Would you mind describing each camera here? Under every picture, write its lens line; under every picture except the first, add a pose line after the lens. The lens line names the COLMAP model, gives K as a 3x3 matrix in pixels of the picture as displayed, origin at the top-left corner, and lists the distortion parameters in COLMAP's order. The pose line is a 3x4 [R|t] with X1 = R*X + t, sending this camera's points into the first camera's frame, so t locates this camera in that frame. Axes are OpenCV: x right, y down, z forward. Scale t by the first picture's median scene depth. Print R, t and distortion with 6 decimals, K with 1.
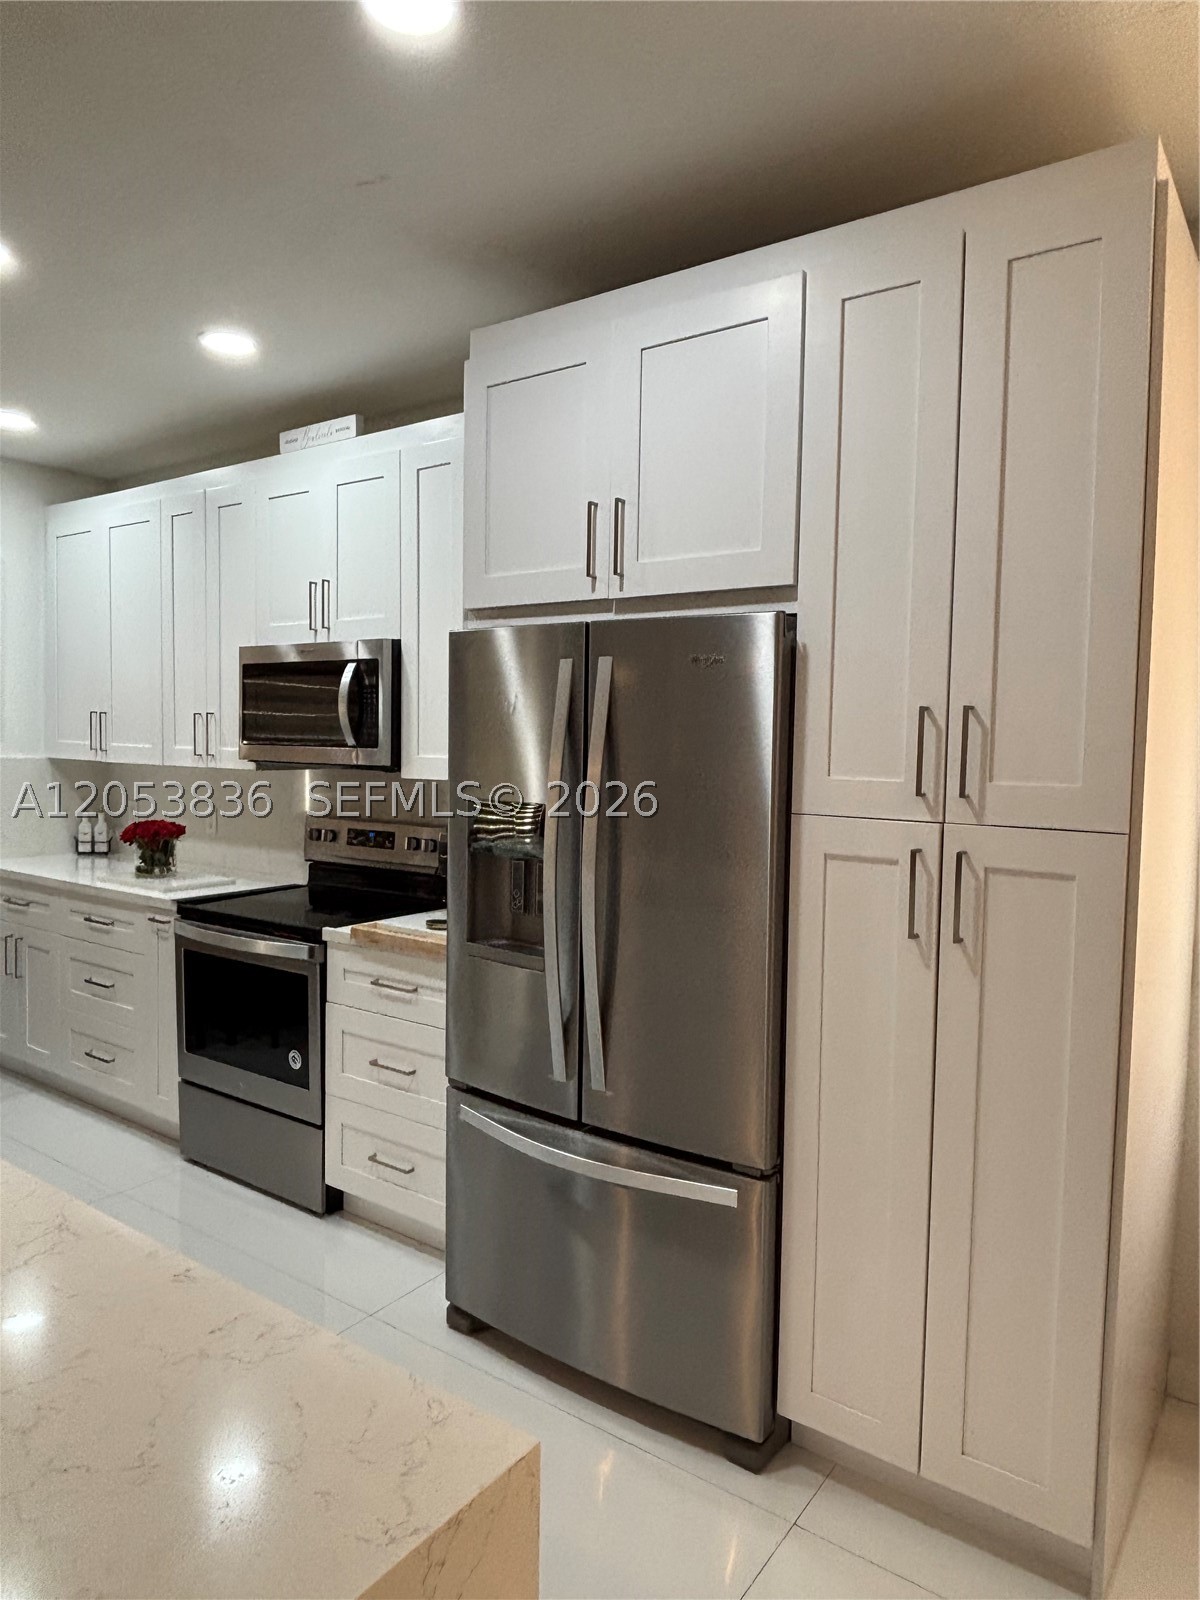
lens RADIAL K [[1032.6, 0, 588.8], [0, 1032.6, 796.7], [0, 0, 1]] dist [0.006292, -0.034339]
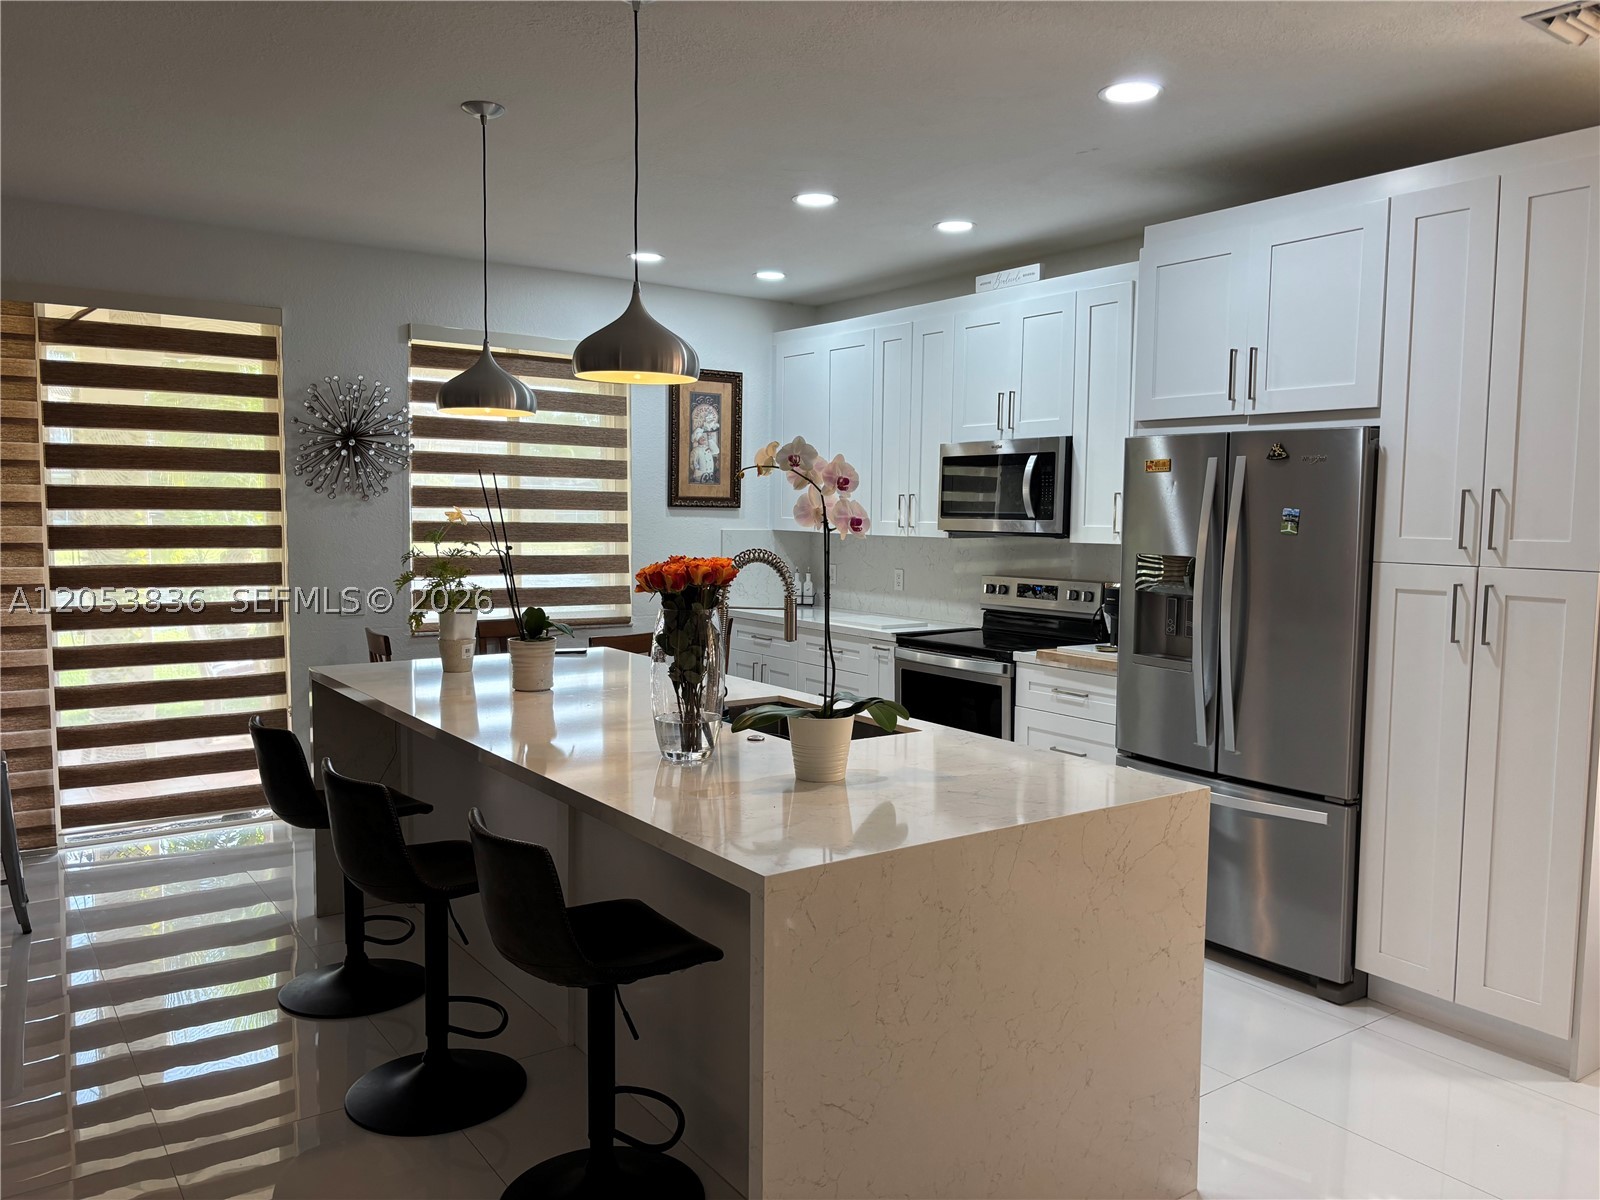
lens RADIAL K [[1191.0, 0, 797.0], [0, 1191.0, 595.0], [0, 0, 1]] dist [0.012562, -0.012870]
pose [[0.944890, 0.019026, -0.326836, -0.020080], [-0.015269, 0.999785, 0.014056, 0.042887], [0.327033, -0.008291, 0.944977, -0.722821]]
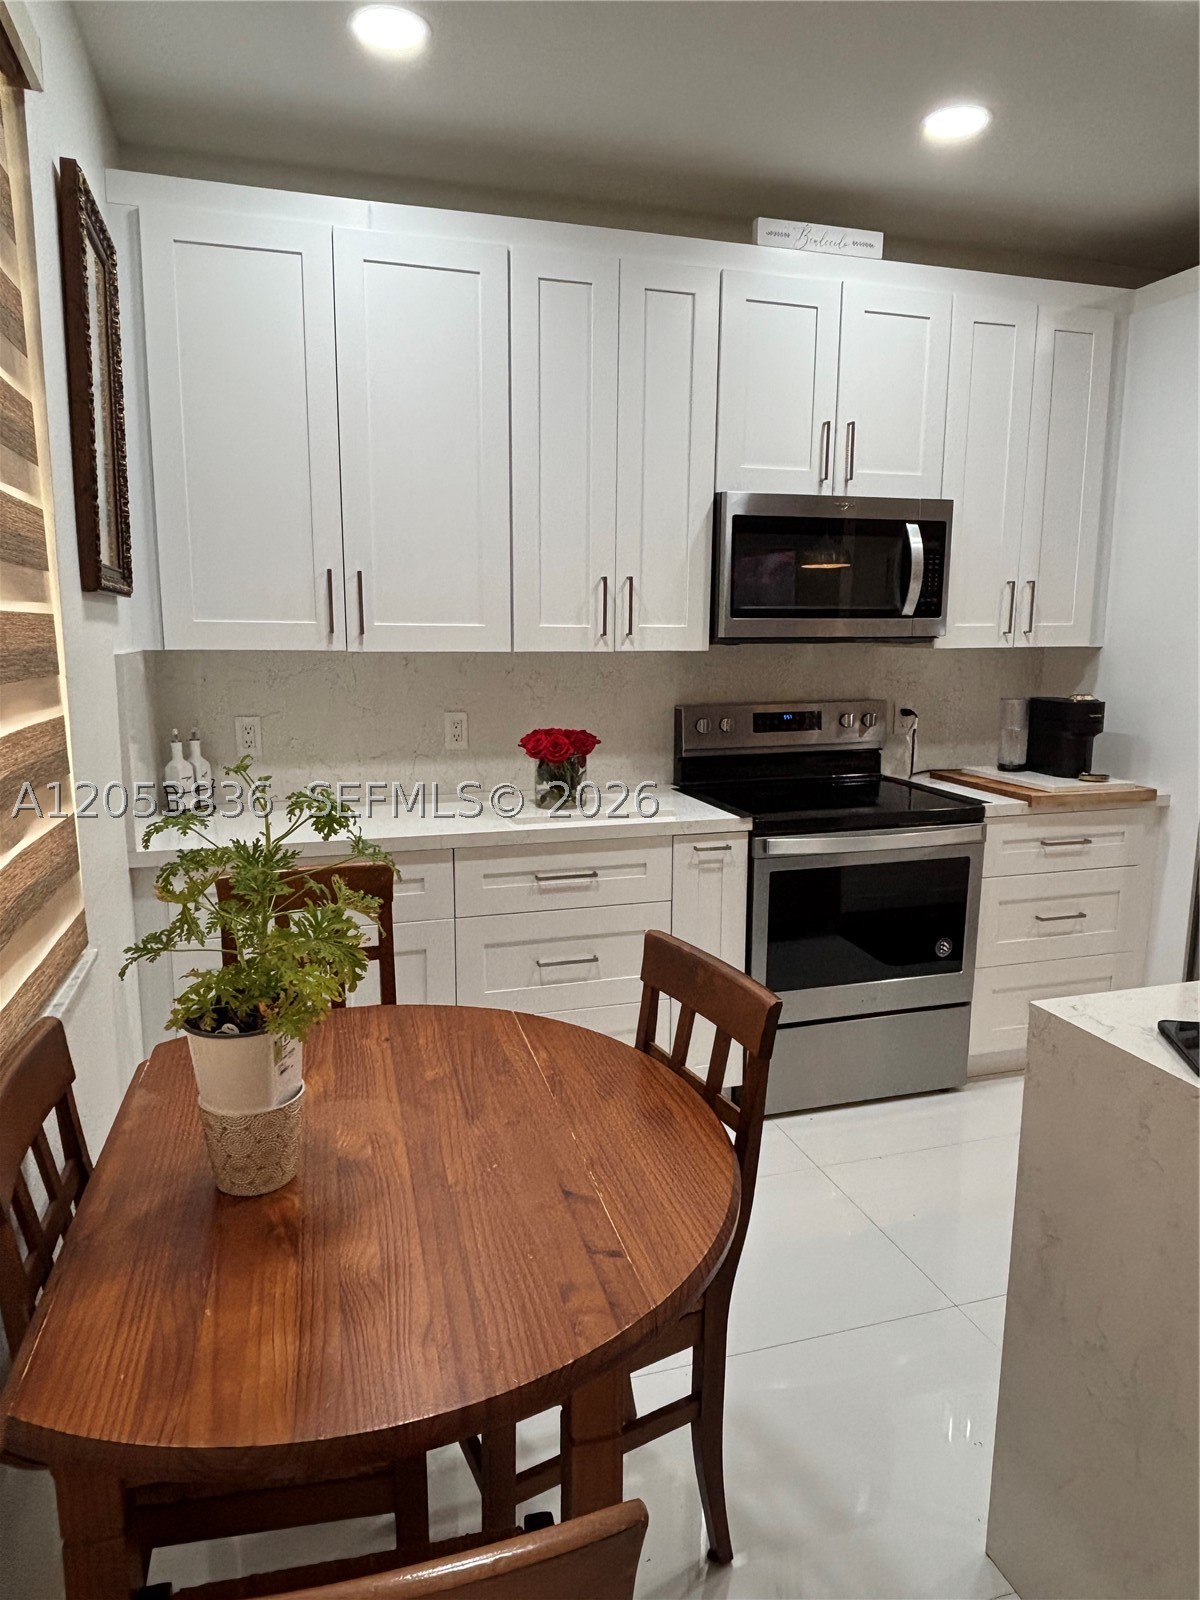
lens RADIAL K [[1032.6, 0, 601.2], [0, 1032.6, 805.2], [0, 0, 1]] dist [0.006292, -0.034339]
pose [[0.615613, -0.155918, 0.772470, -1.541003], [0.053148, 0.986214, 0.156705, -0.055984], [-0.786255, -0.055415, 0.615413, 0.854973]]
